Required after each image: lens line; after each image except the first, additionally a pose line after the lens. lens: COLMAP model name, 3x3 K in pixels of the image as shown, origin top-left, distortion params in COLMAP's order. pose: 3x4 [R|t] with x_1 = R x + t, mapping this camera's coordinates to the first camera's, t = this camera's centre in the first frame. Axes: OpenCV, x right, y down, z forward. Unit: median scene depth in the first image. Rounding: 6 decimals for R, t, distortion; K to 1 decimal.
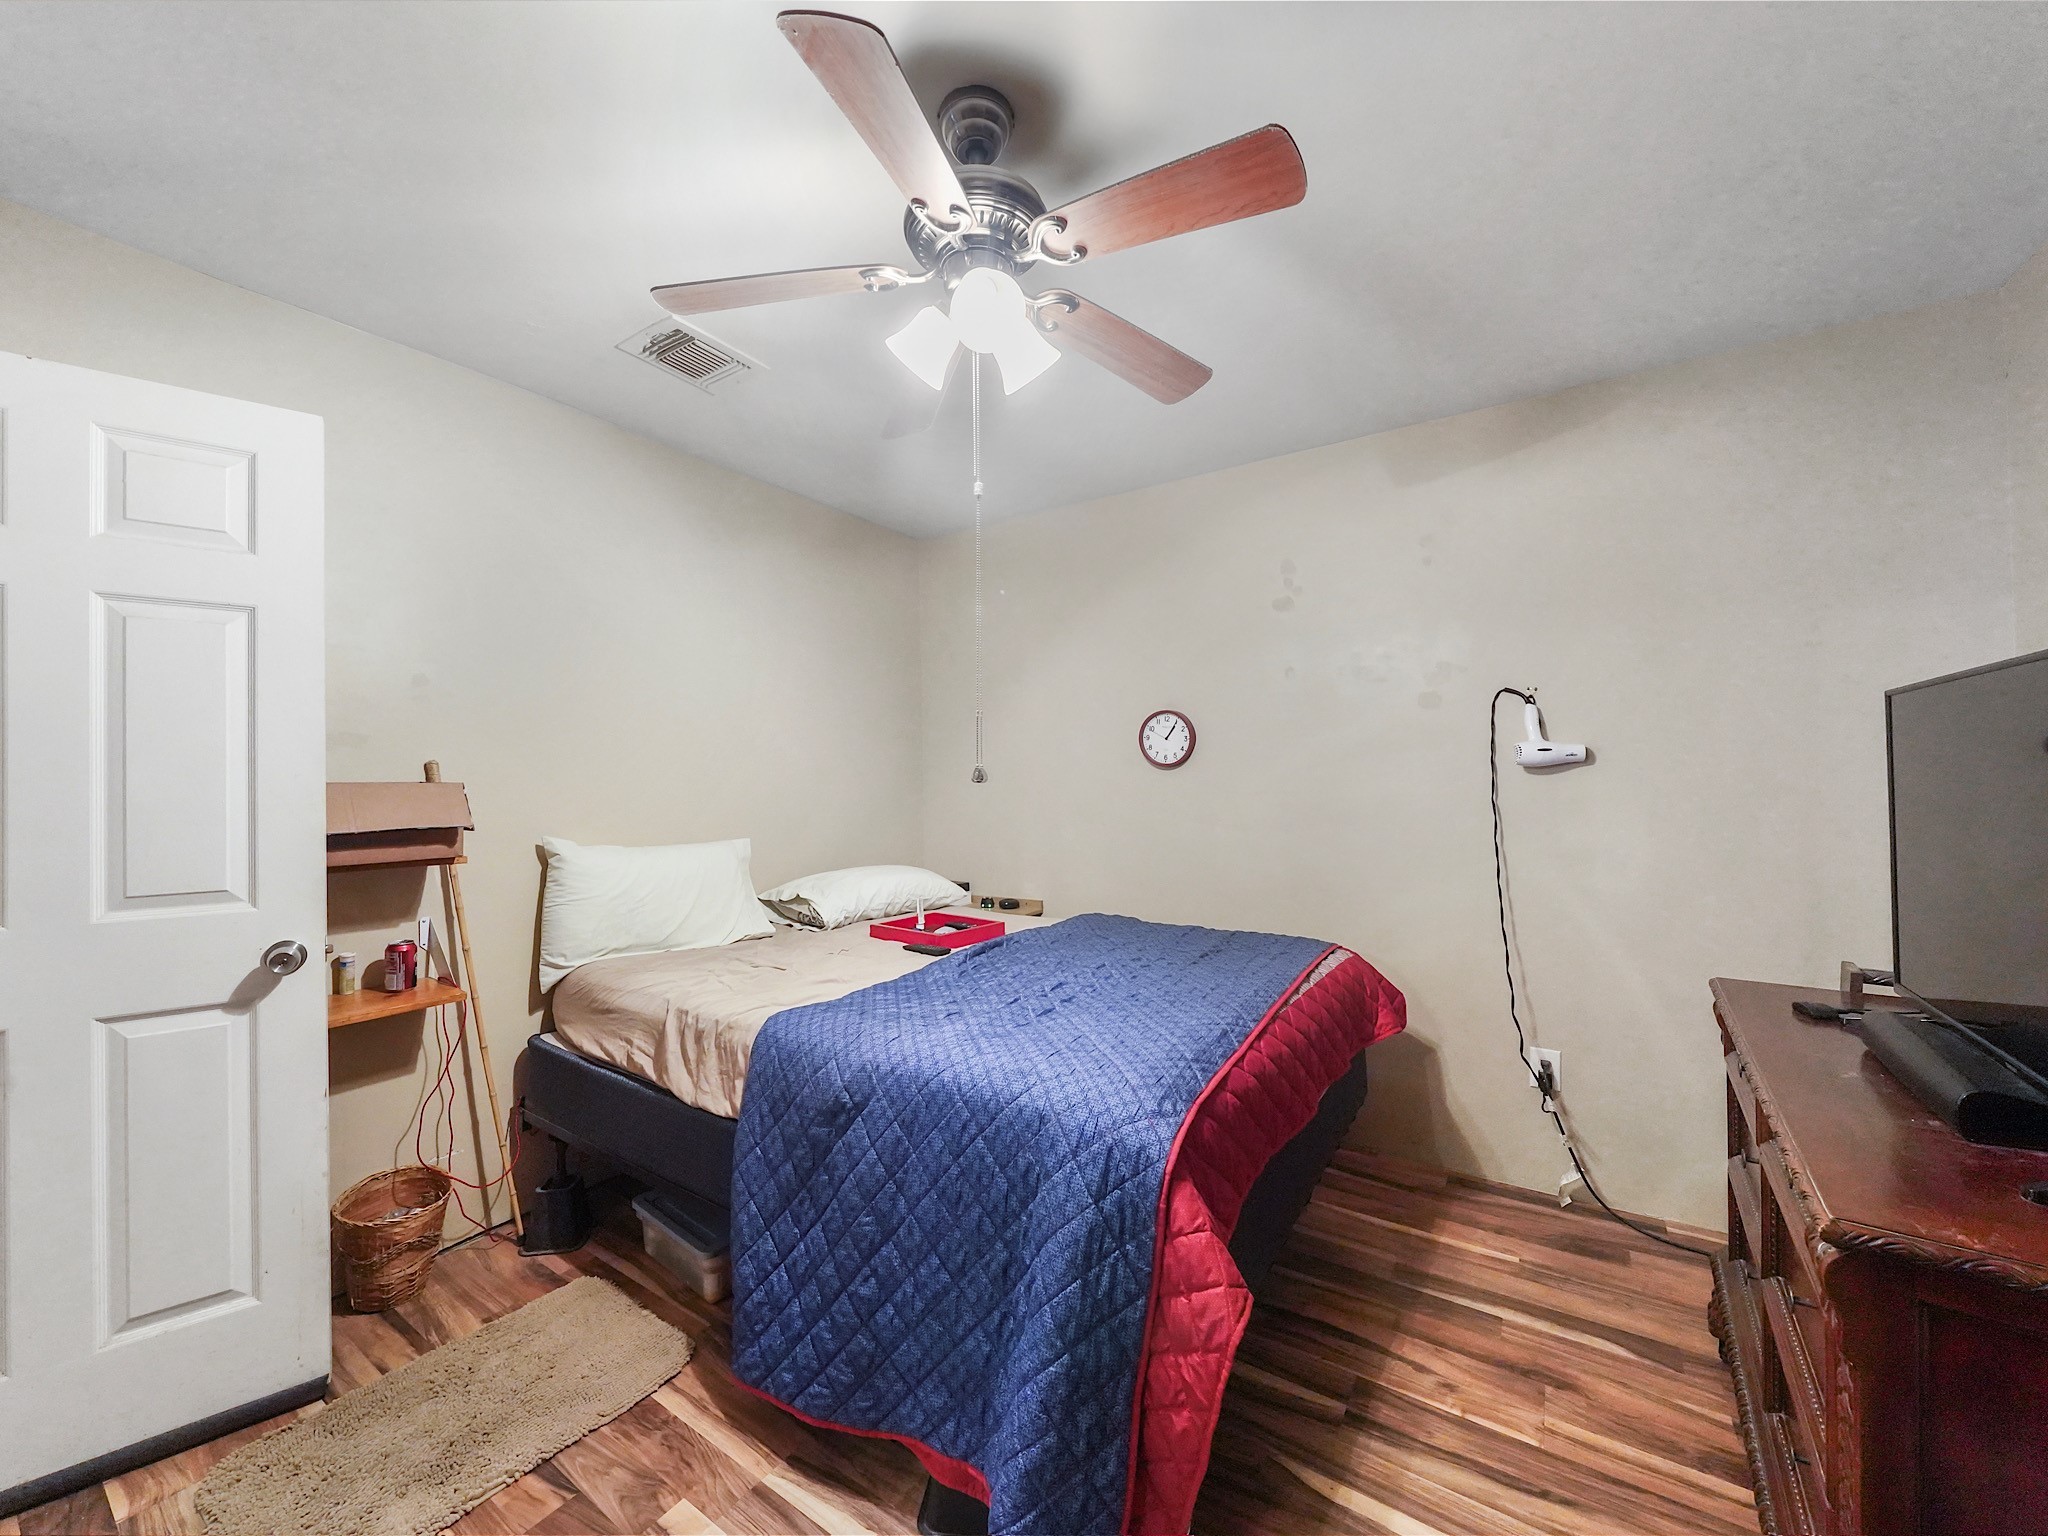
lens RADIAL K [[814.2, 0, 1015.4], [0, 814.2, 771.3], [0, 0, 1]] dist [-0.010207, -0.000488]
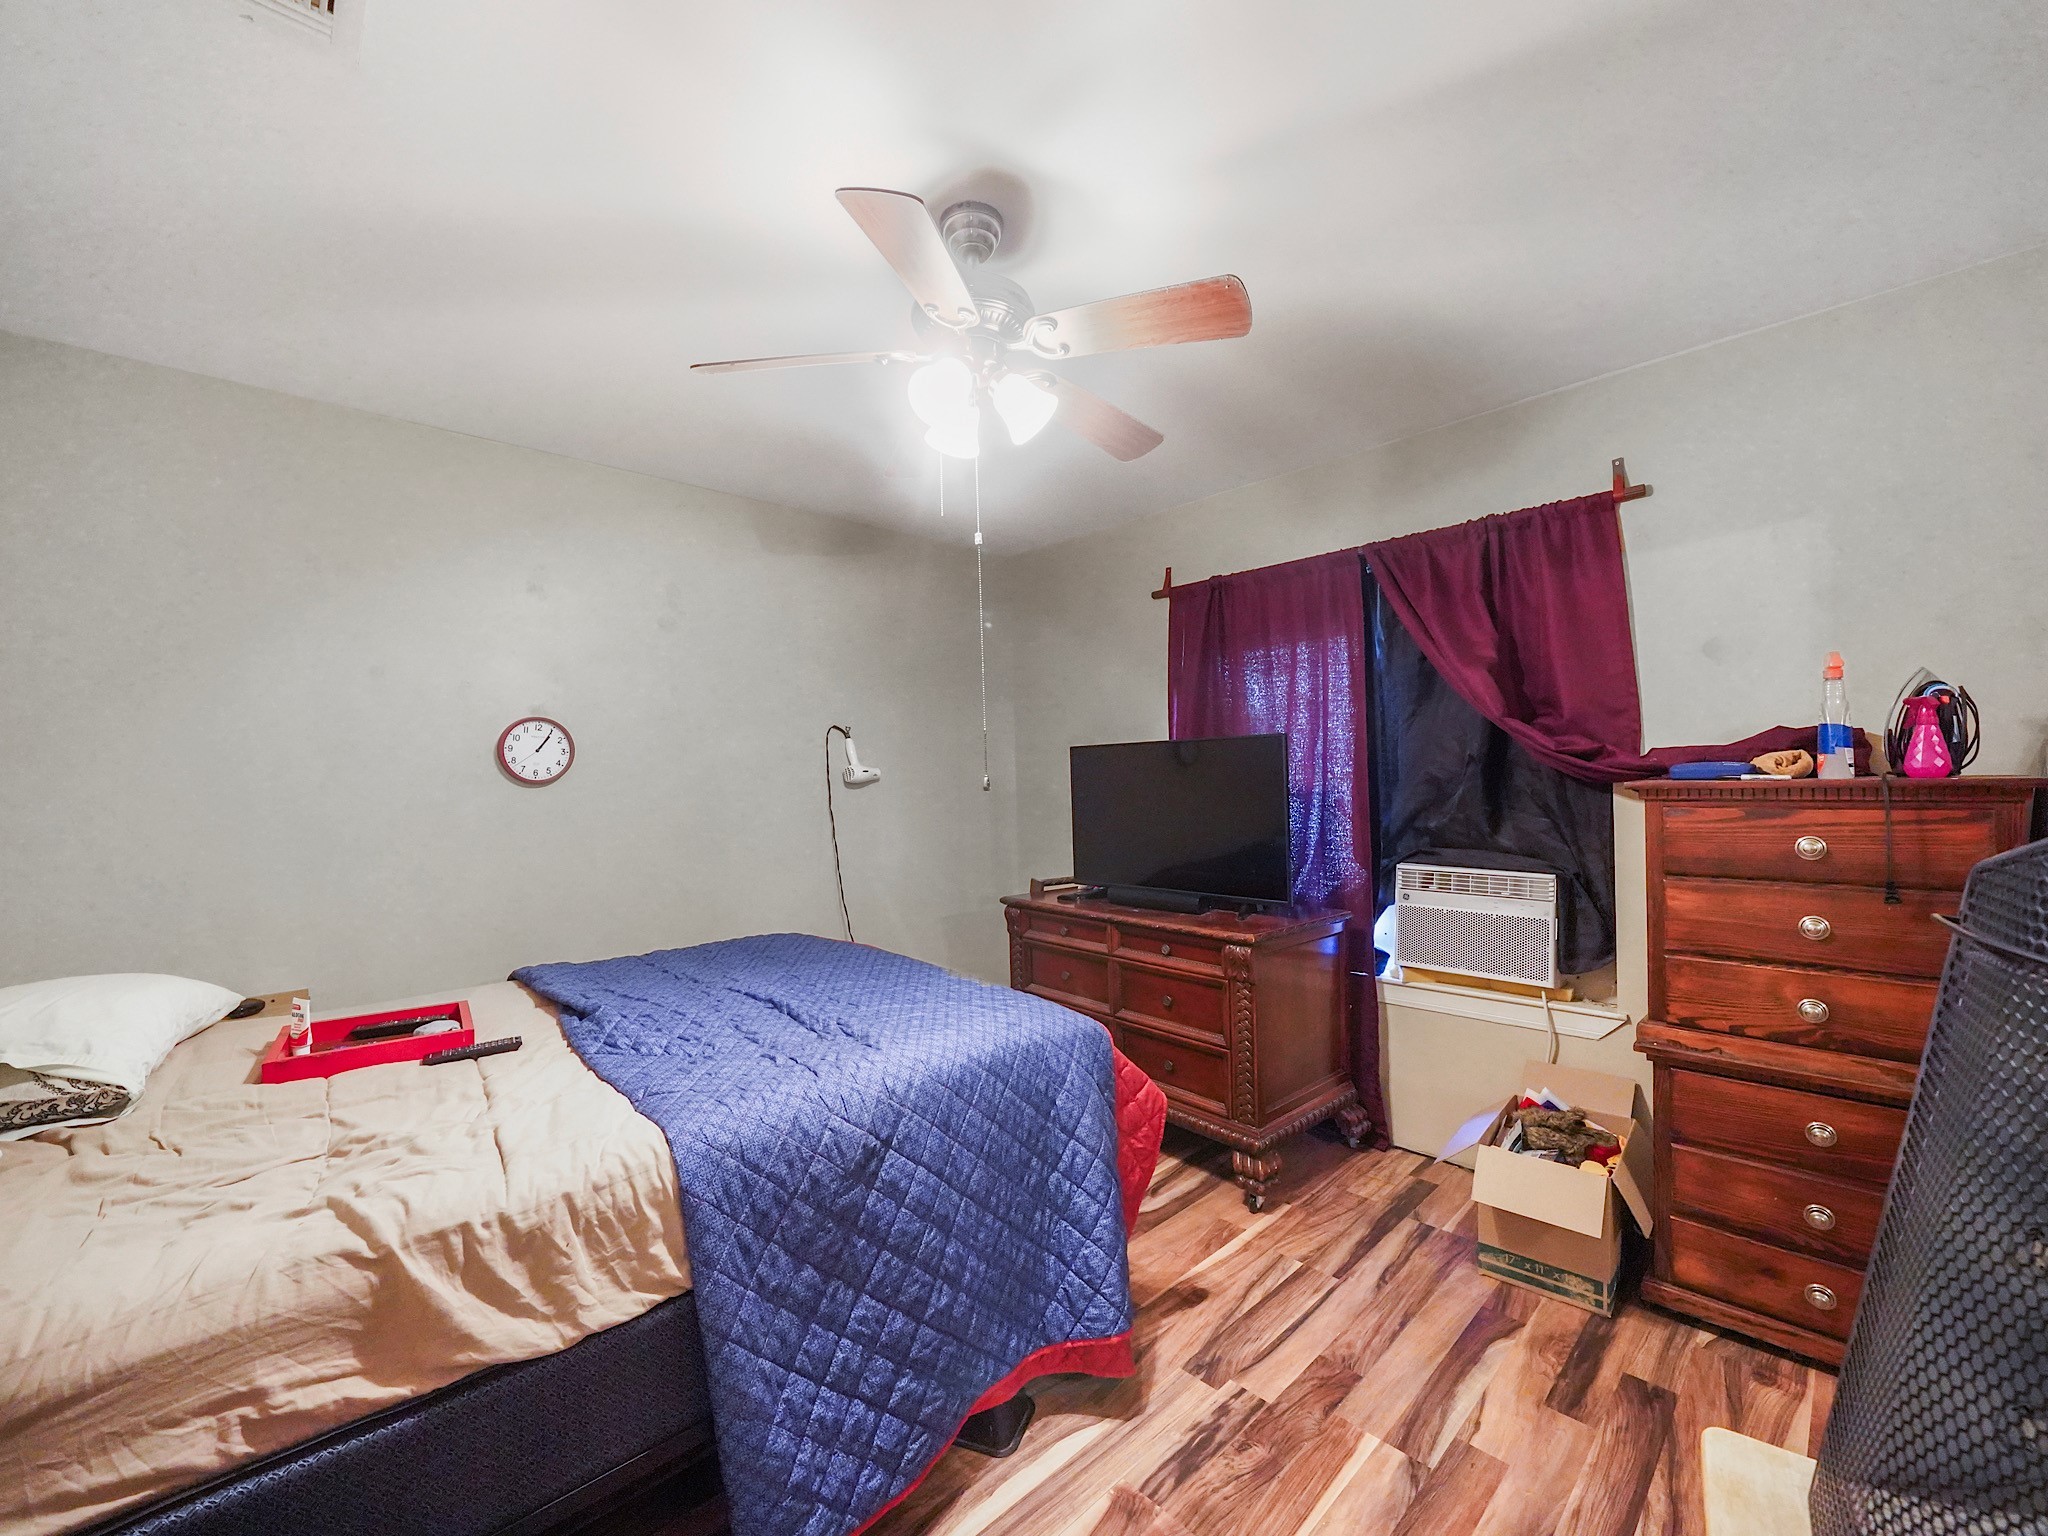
lens RADIAL K [[839.8, 0, 1026.1], [0, 839.8, 787.9], [0, 0, 1]] dist [-0.022081, -0.000053]
pose [[0.184814, -0.000366, 0.982773, -0.928324], [0.014366, 0.999894, -0.002329, 0.012419], [-0.982669, 0.014549, 0.184799, 0.557557]]
